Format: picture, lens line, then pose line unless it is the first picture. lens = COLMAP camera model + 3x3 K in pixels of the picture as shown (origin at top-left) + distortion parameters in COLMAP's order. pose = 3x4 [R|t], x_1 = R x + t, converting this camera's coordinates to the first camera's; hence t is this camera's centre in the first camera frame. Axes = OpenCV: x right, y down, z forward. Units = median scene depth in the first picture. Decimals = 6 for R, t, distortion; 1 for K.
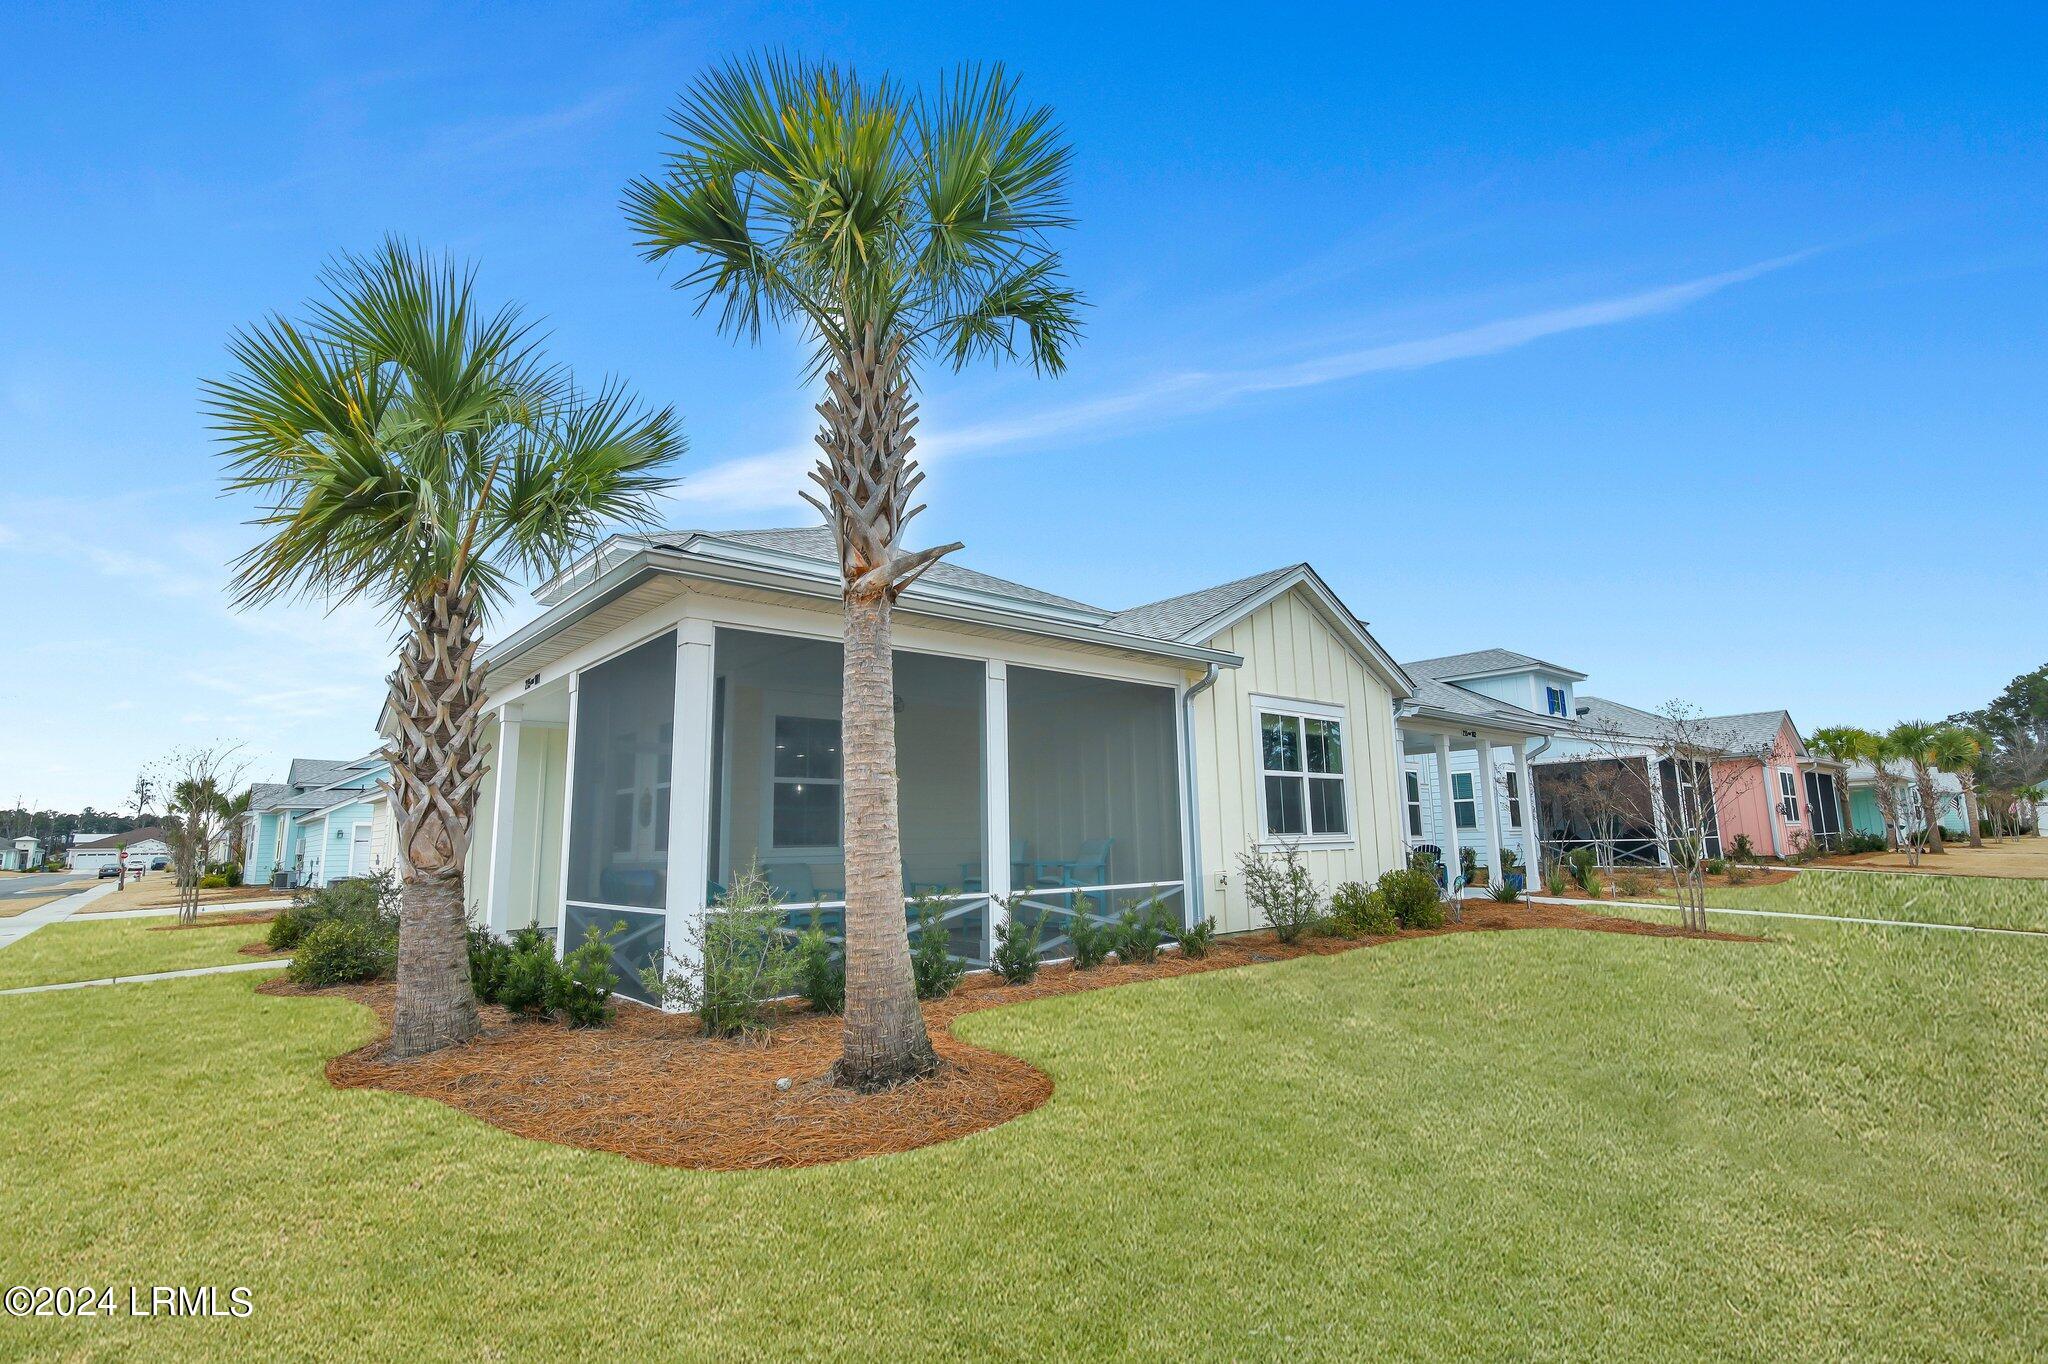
lens RADIAL K [[950.0, 0, 1027.0], [0, 950.0, 656.7], [0, 0, 1]] dist [-0.016530, 0.000272]
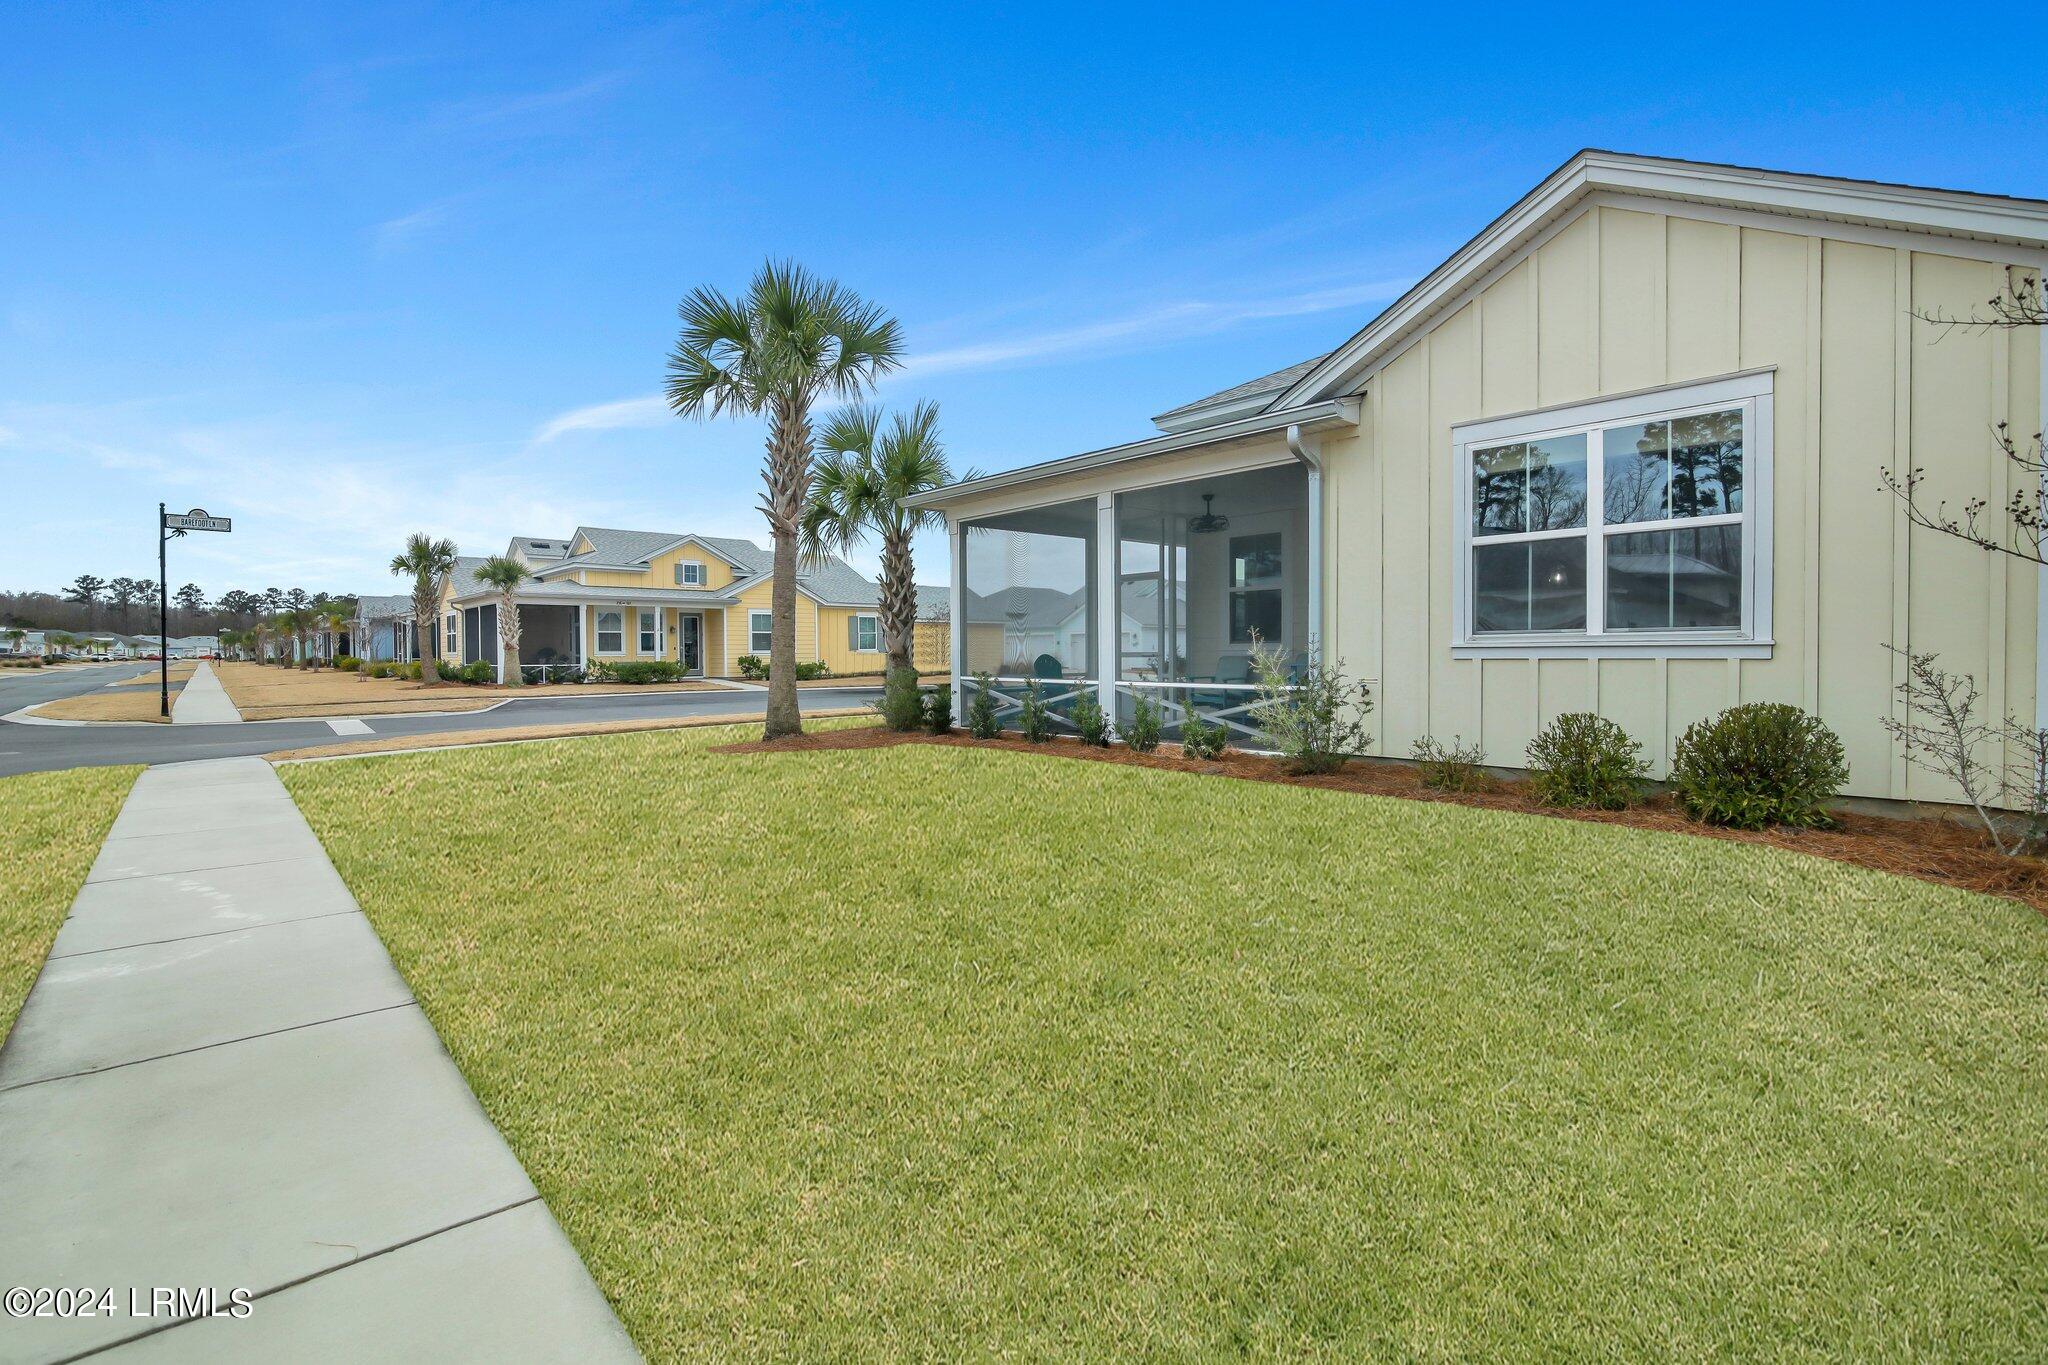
lens RADIAL K [[950.0, 0, 1027.0], [0, 950.0, 657.2], [0, 0, 1]] dist [-0.016530, 0.000272]
pose [[0.003316, 0.024428, -0.999696, 0.922954], [0.195305, 0.980434, 0.024606, 0.125080], [0.980737, -0.195327, -0.001520, 0.681579]]
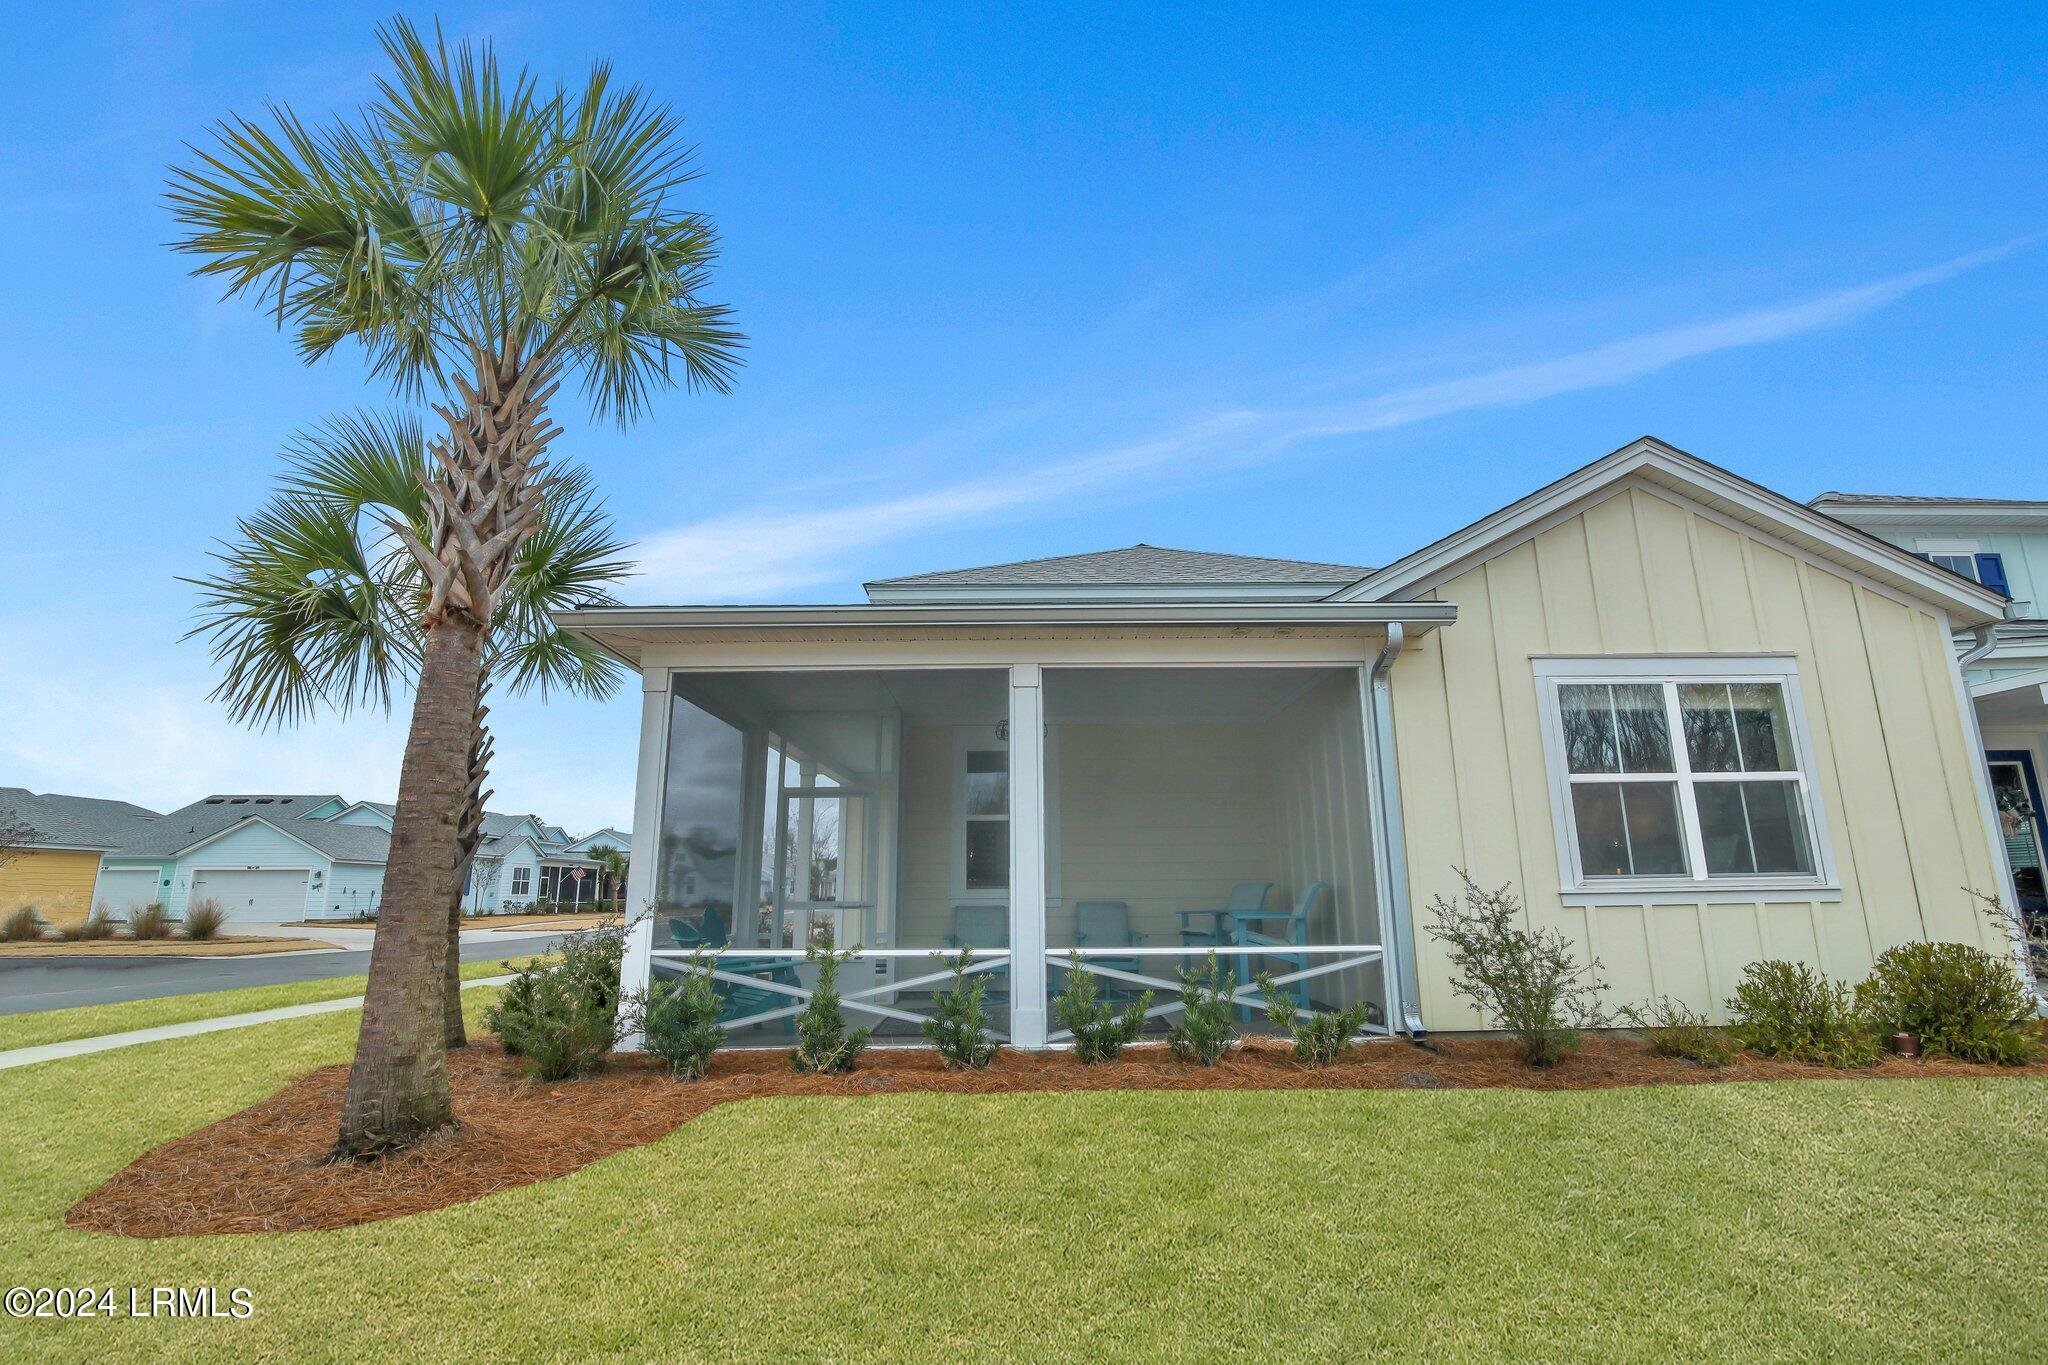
lens RADIAL K [[950.0, 0, 1027.0], [0, 950.0, 657.2], [0, 0, 1]] dist [-0.016530, 0.000272]
pose [[0.757140, -0.141160, -0.637819, 0.391710], [0.118718, 0.989848, -0.078142, 0.048776], [0.642375, -0.016556, 0.766212, 0.289957]]
